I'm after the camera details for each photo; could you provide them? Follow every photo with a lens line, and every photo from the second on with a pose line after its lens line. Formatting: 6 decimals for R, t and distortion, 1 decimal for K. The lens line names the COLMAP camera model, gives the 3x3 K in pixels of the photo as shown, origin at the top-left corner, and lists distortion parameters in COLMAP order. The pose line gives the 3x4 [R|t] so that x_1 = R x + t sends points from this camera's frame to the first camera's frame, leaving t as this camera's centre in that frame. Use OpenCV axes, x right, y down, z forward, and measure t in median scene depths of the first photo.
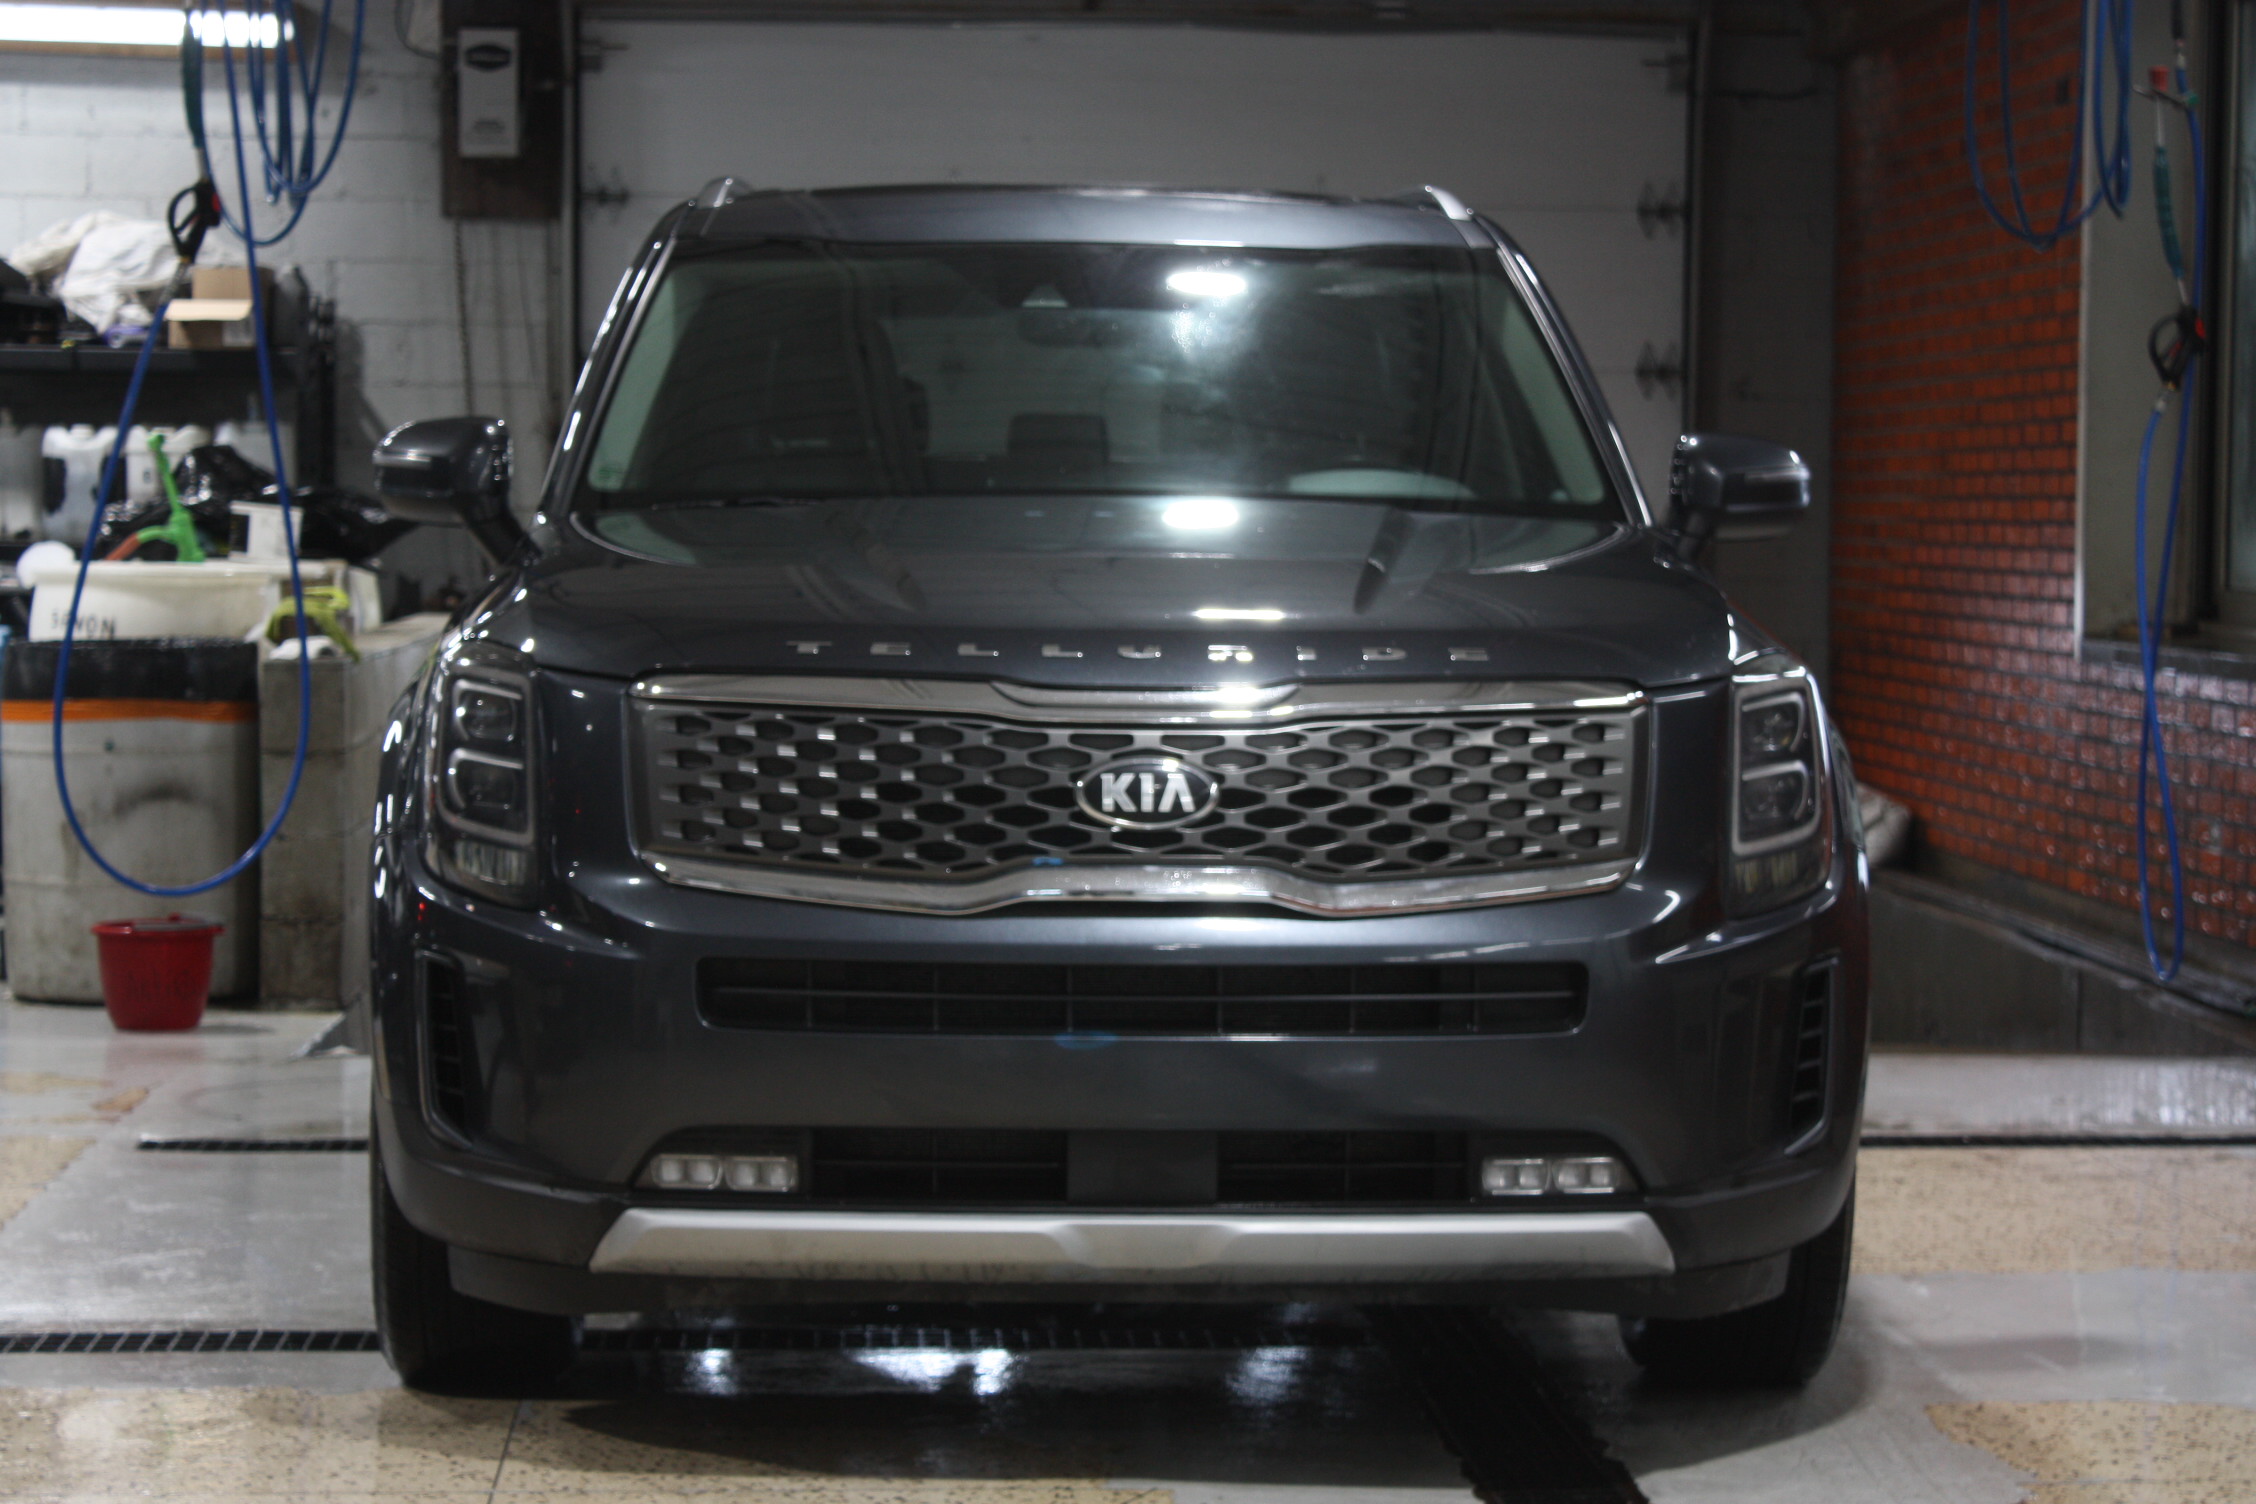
lens RADIAL K [[4978.9, 0, 1128.6], [0, 4978.9, 744.2], [0, 0, 1]] dist [-0.059409, 0.000000]
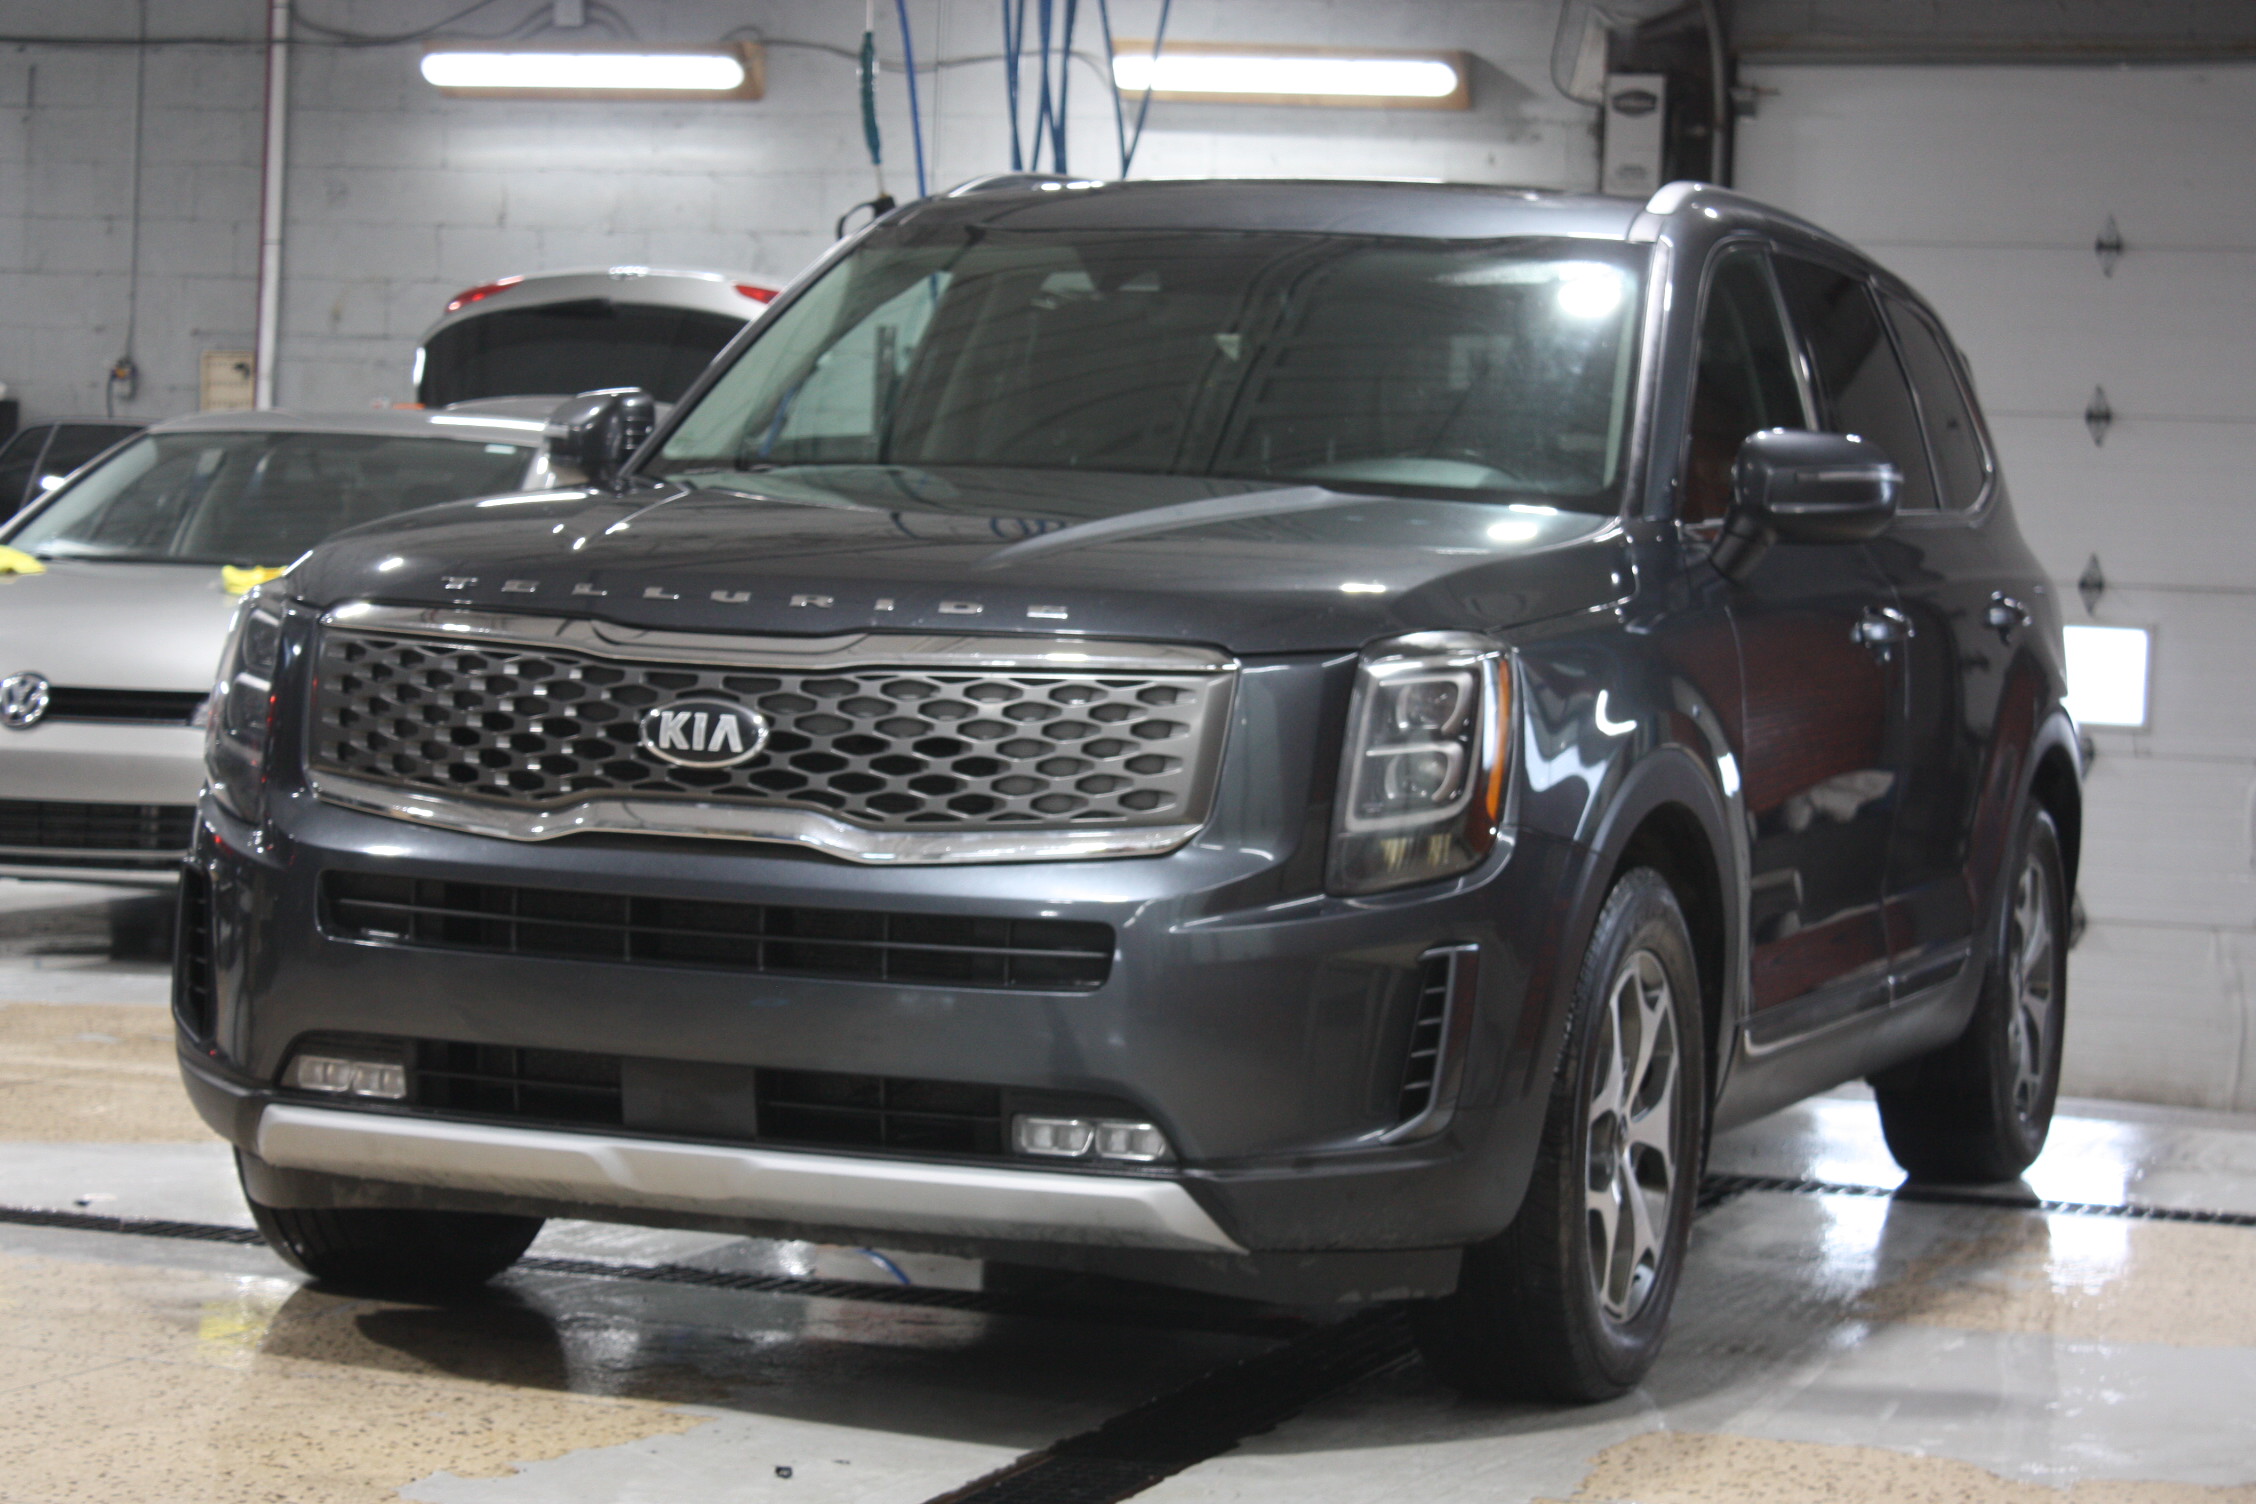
lens RADIAL K [[4786.8, 0, 1128.0], [0, 4786.8, 762.2], [0, 0, 1]] dist [0.072961, 0.000000]
pose [[0.915109, 0.043229, -0.400883, 0.473885], [-0.047985, 0.998846, -0.001828, 0.013413], [0.400342, 0.020909, 0.916127, 0.129636]]
